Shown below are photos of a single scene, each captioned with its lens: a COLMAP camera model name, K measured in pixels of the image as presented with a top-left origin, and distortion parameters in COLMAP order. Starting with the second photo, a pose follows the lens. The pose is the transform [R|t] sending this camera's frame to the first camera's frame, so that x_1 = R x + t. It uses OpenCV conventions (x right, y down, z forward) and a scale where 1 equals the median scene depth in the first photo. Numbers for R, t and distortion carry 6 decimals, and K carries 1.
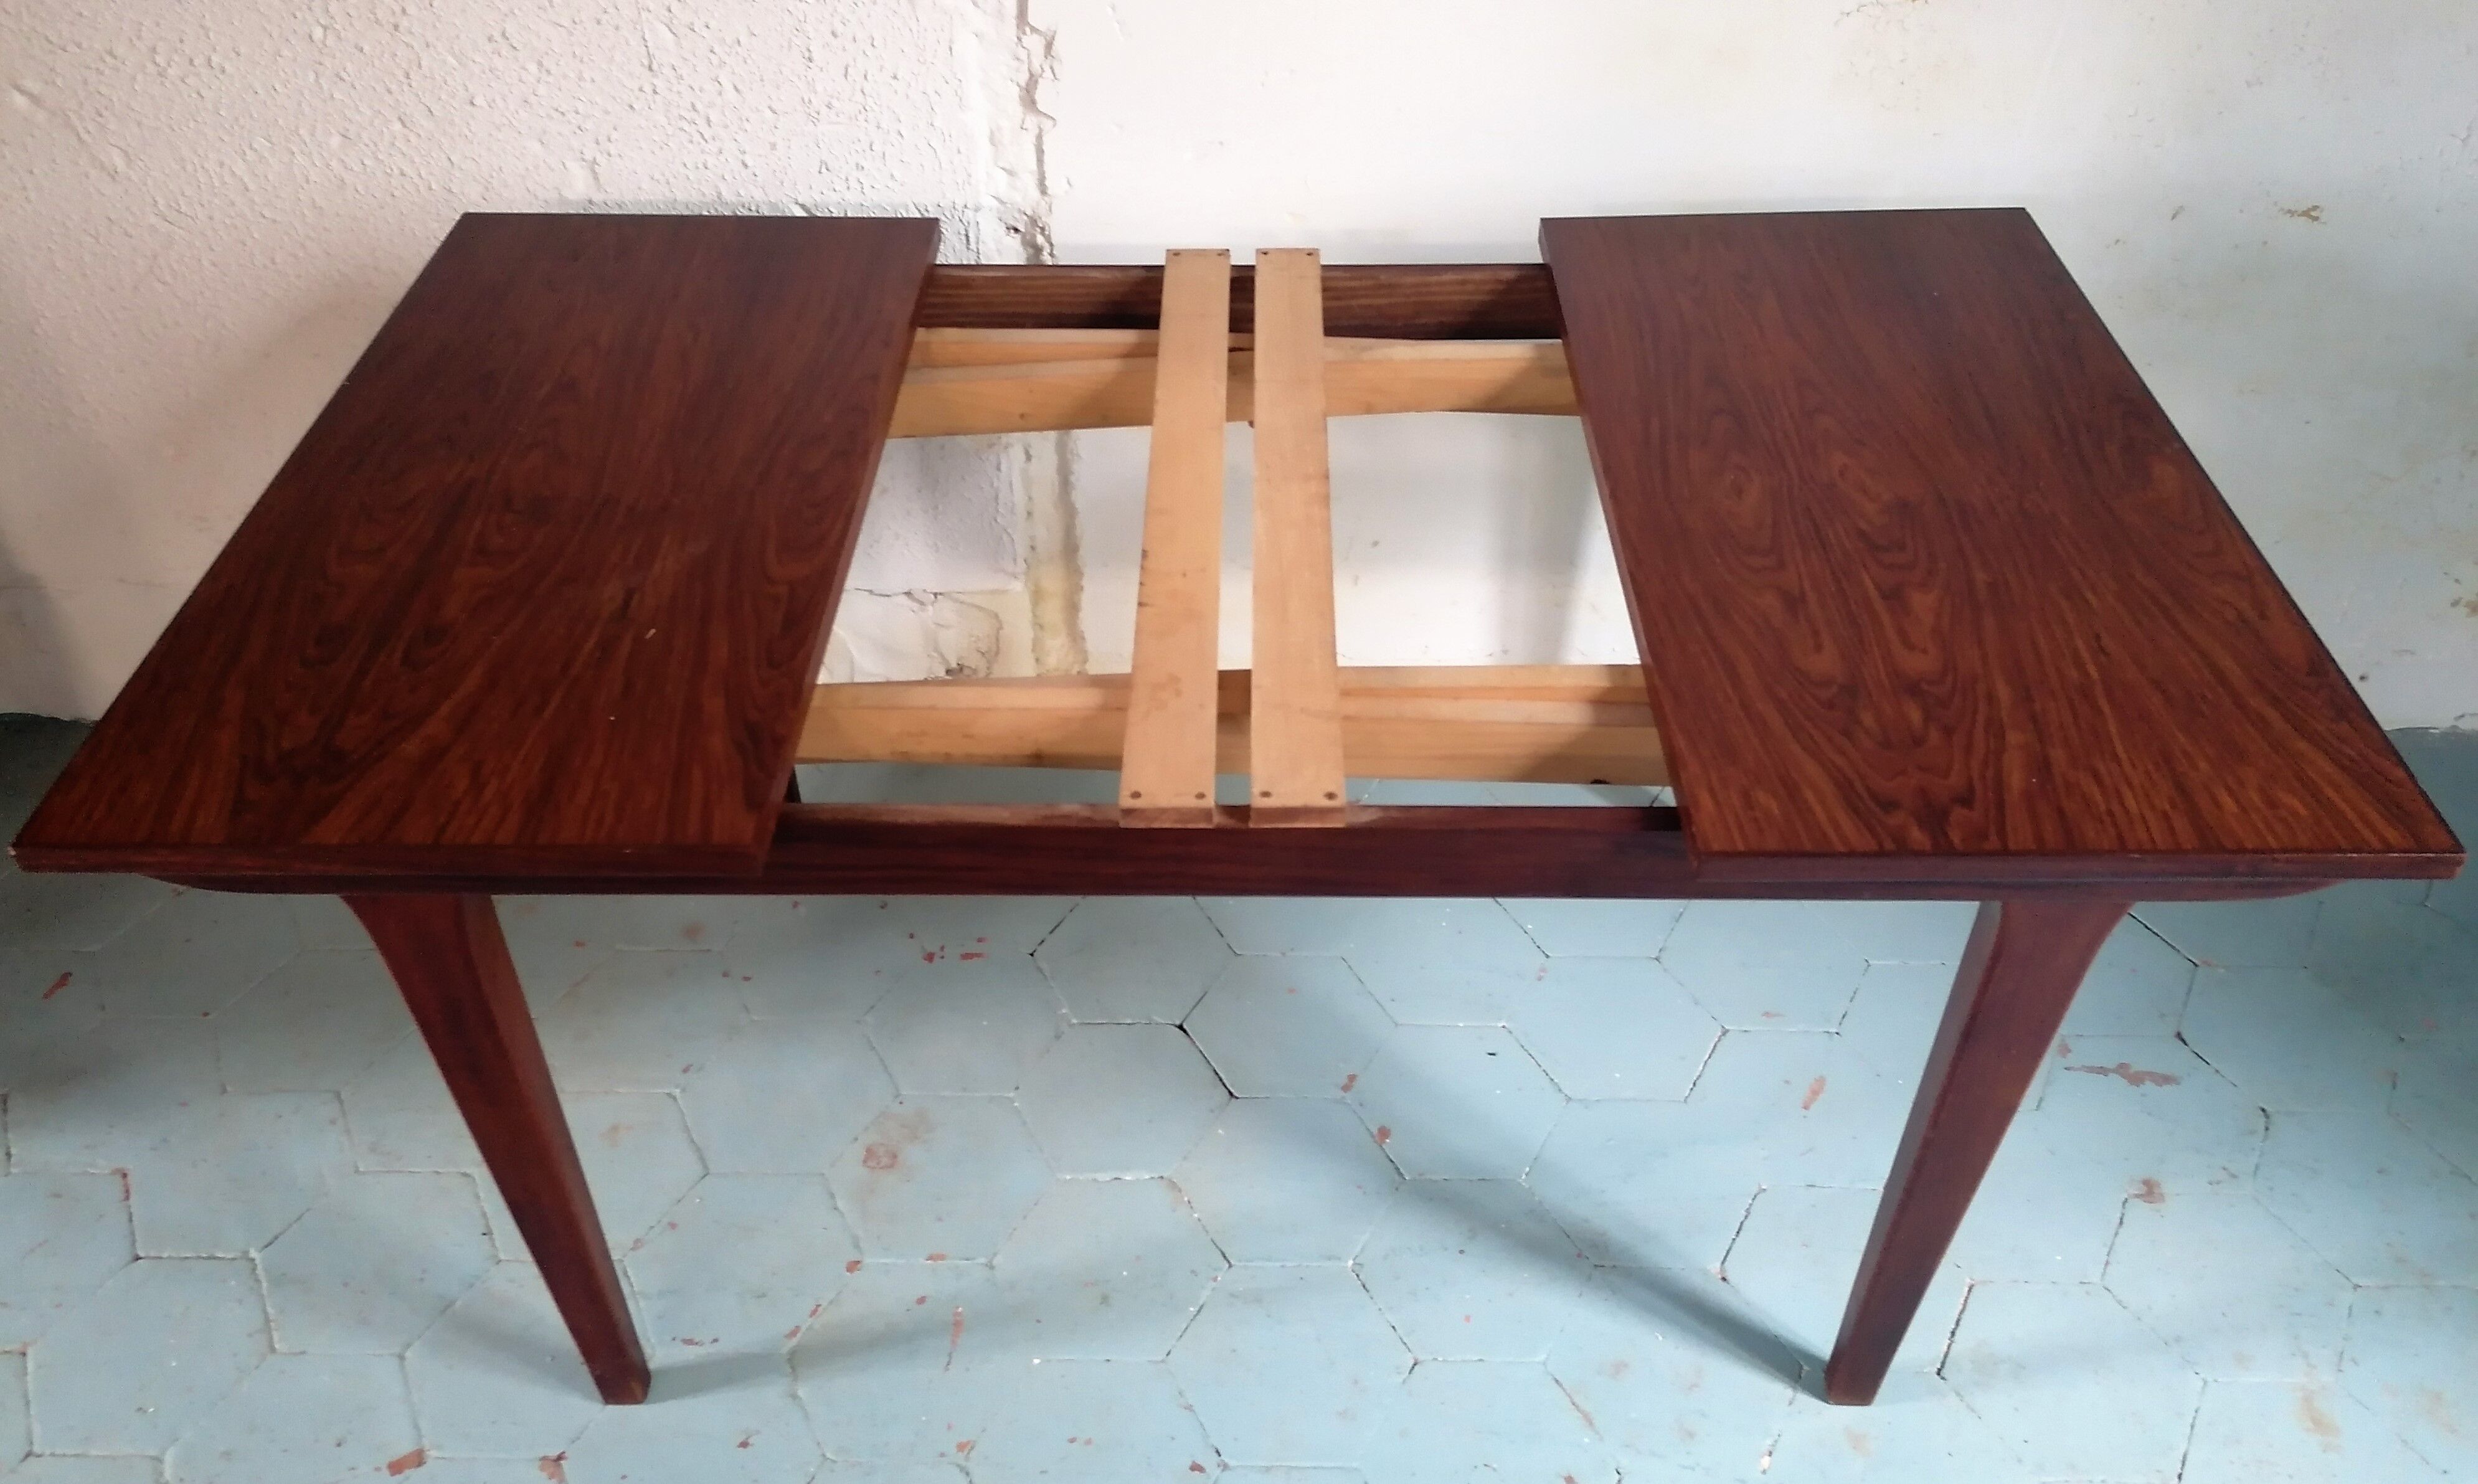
lens RADIAL K [[1844.0, 0, 1239.8], [0, 1844.0, 810.9], [0, 0, 1]] dist [0.116976, -0.150073]
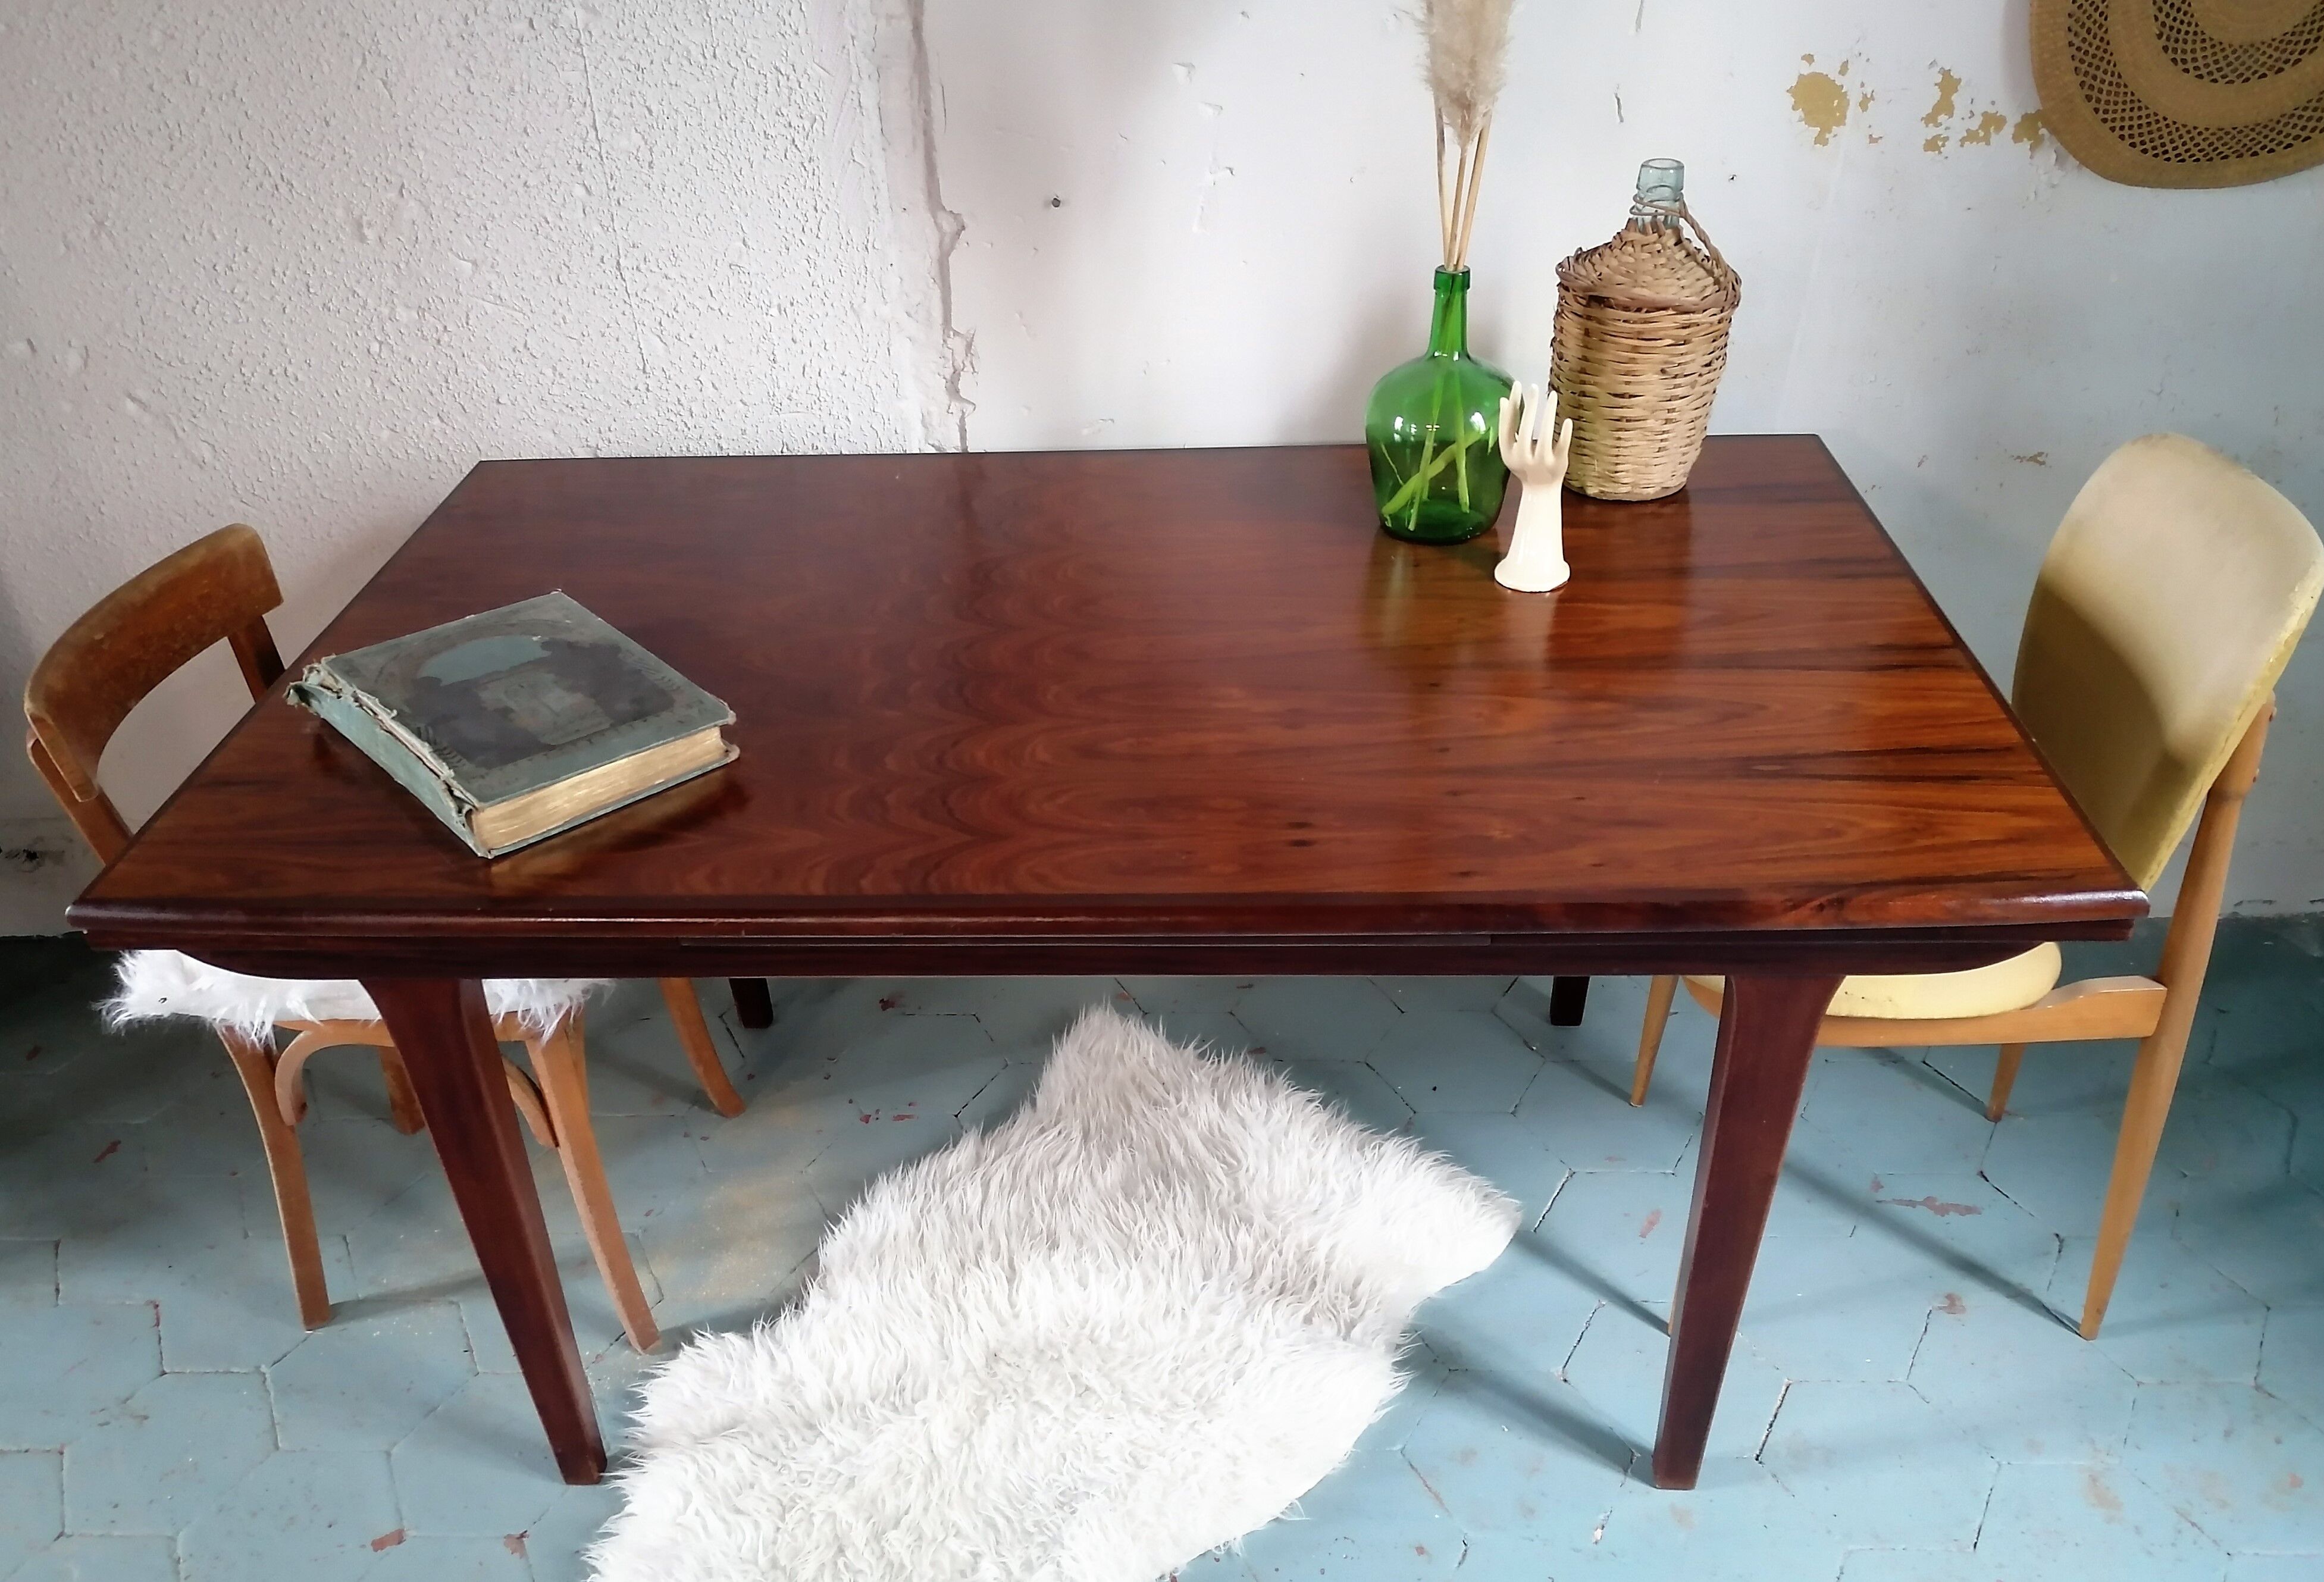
lens RADIAL K [[1767.2, 0, 1159.1], [0, 1767.2, 876.4], [0, 0, 1]] dist [0.117871, -0.159279]
pose [[0.999498, -0.013437, -0.028677, 0.050199], [0.009405, 0.990612, -0.136381, 0.092794], [0.030241, 0.136043, 0.990241, -0.099985]]
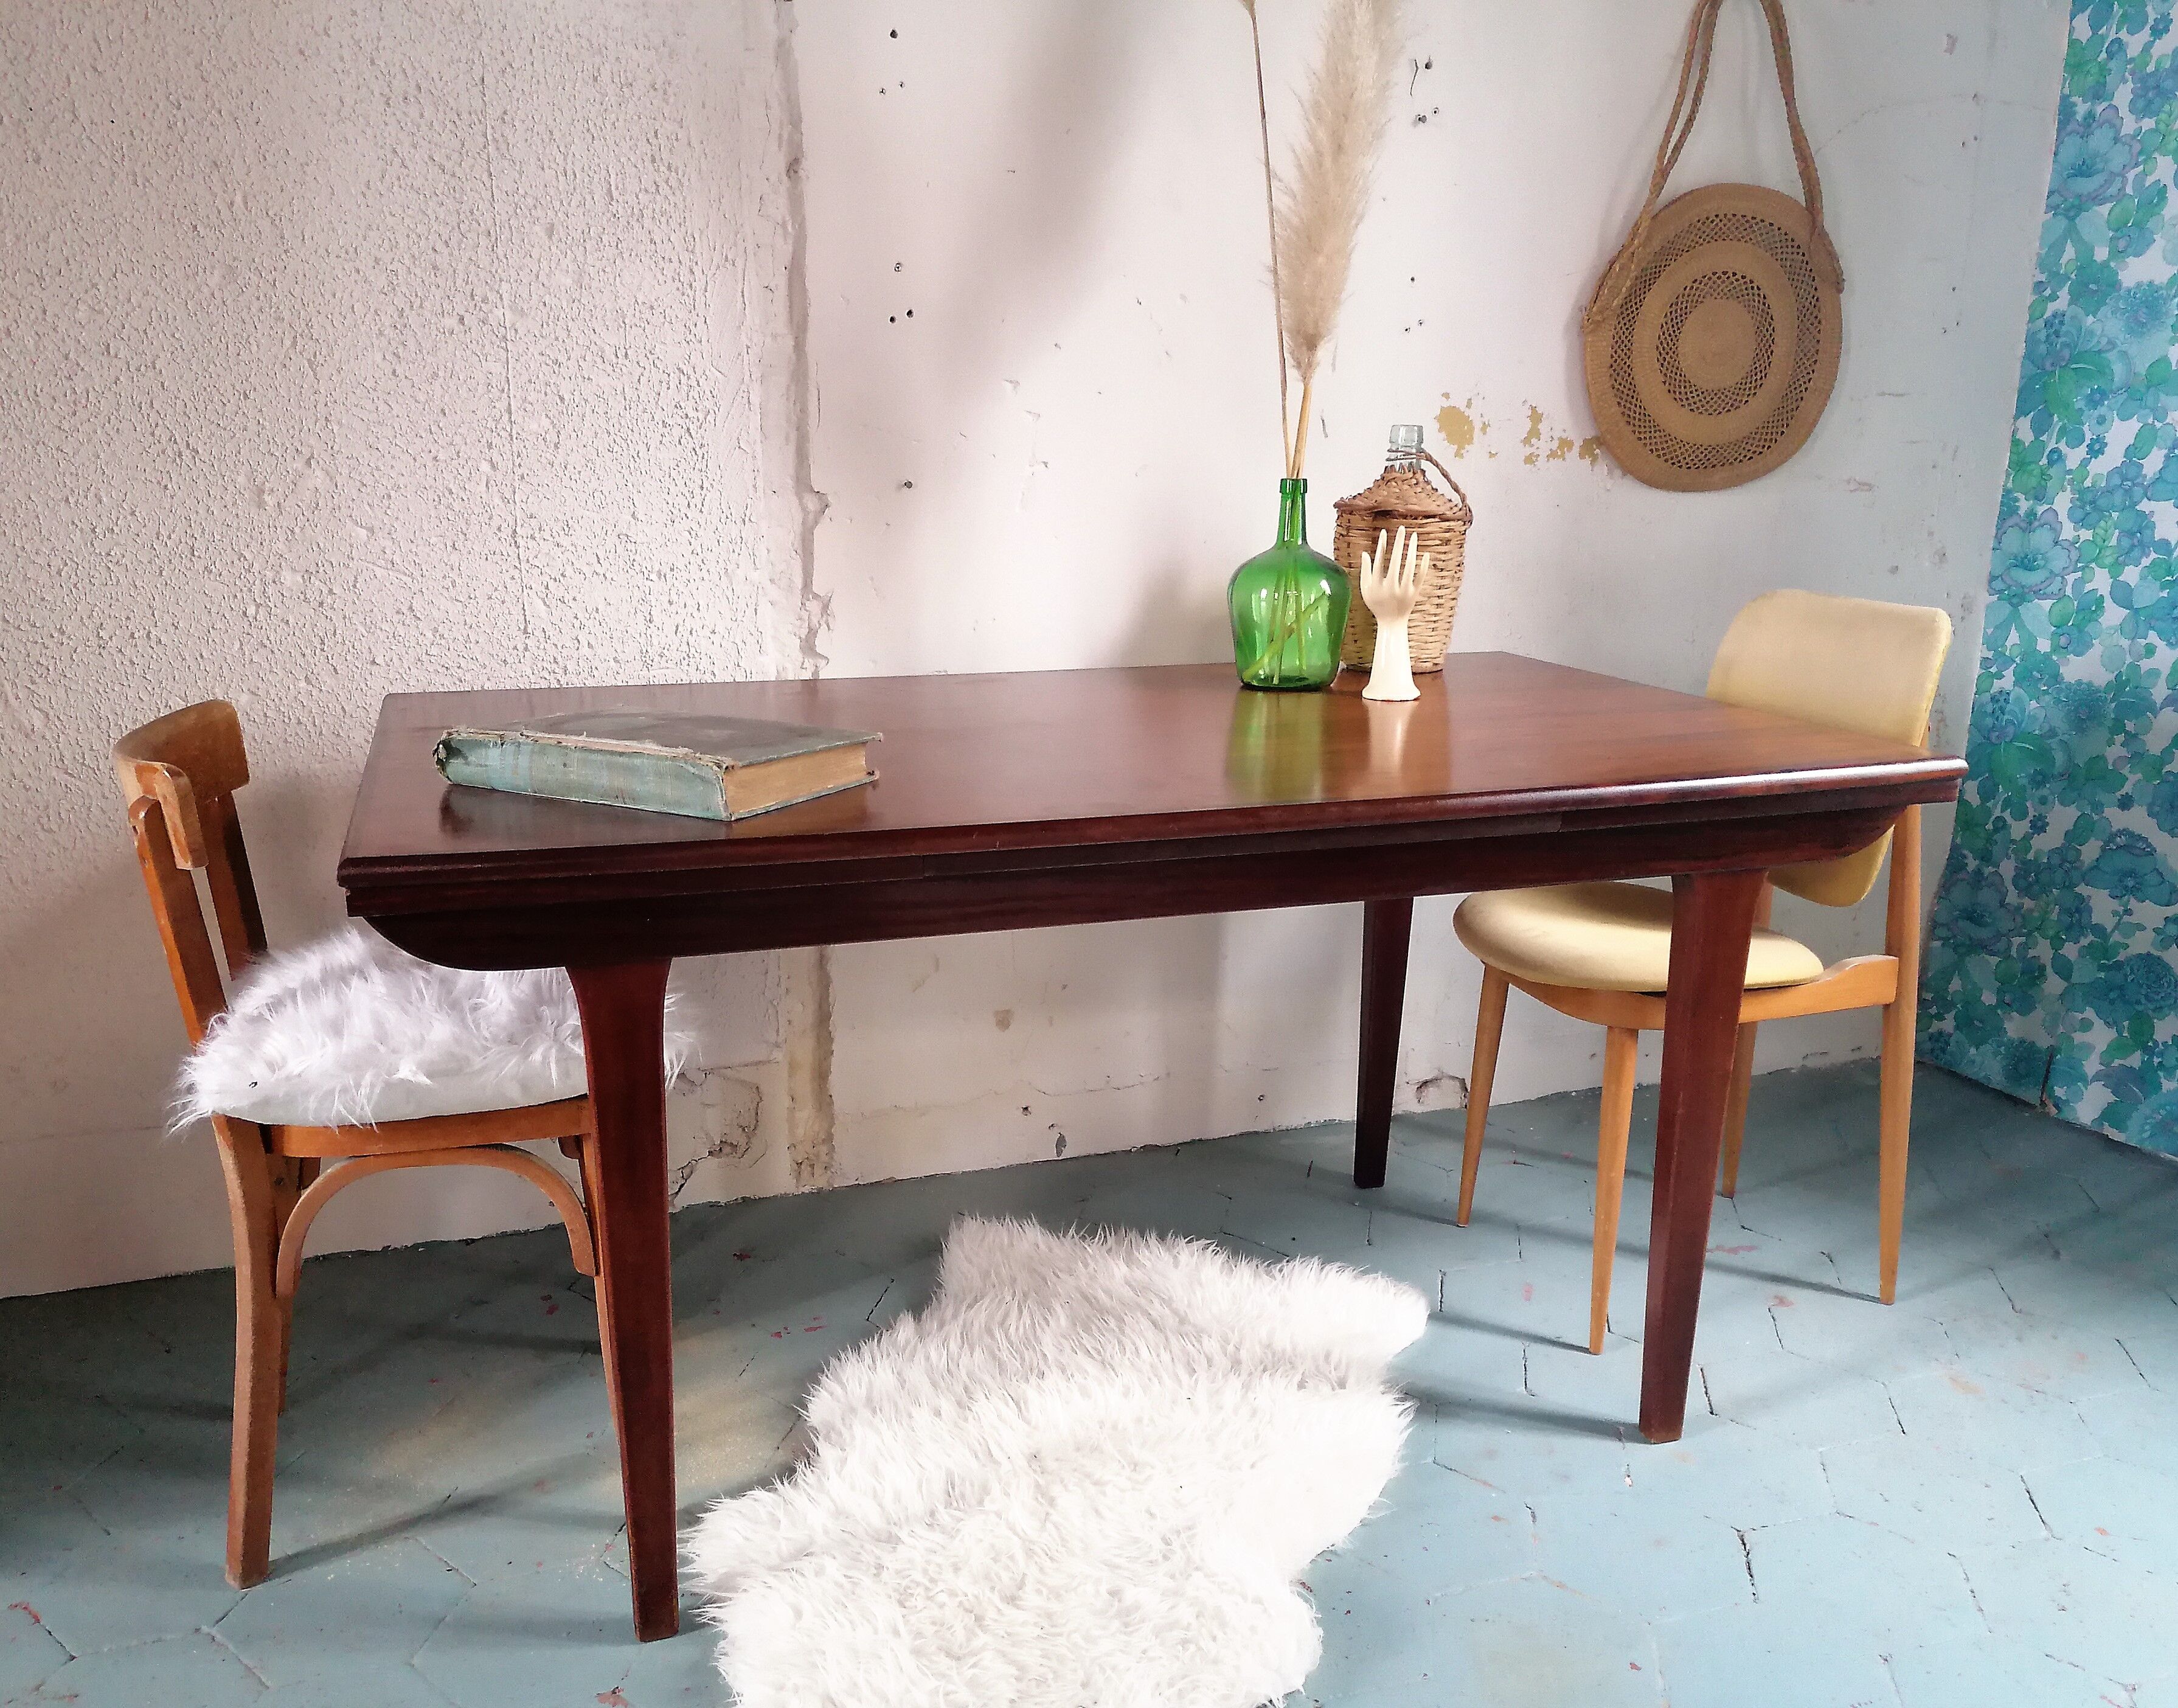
lens RADIAL K [[1804.4, 0, 1078.4], [0, 1804.4, 911.9], [0, 0, 1]] dist [0.113425, -0.148919]
pose [[0.944097, -0.074230, 0.321201, -0.370635], [0.213767, 0.879566, -0.425050, 0.402816], [-0.250966, 0.469950, 0.846264, -0.086945]]
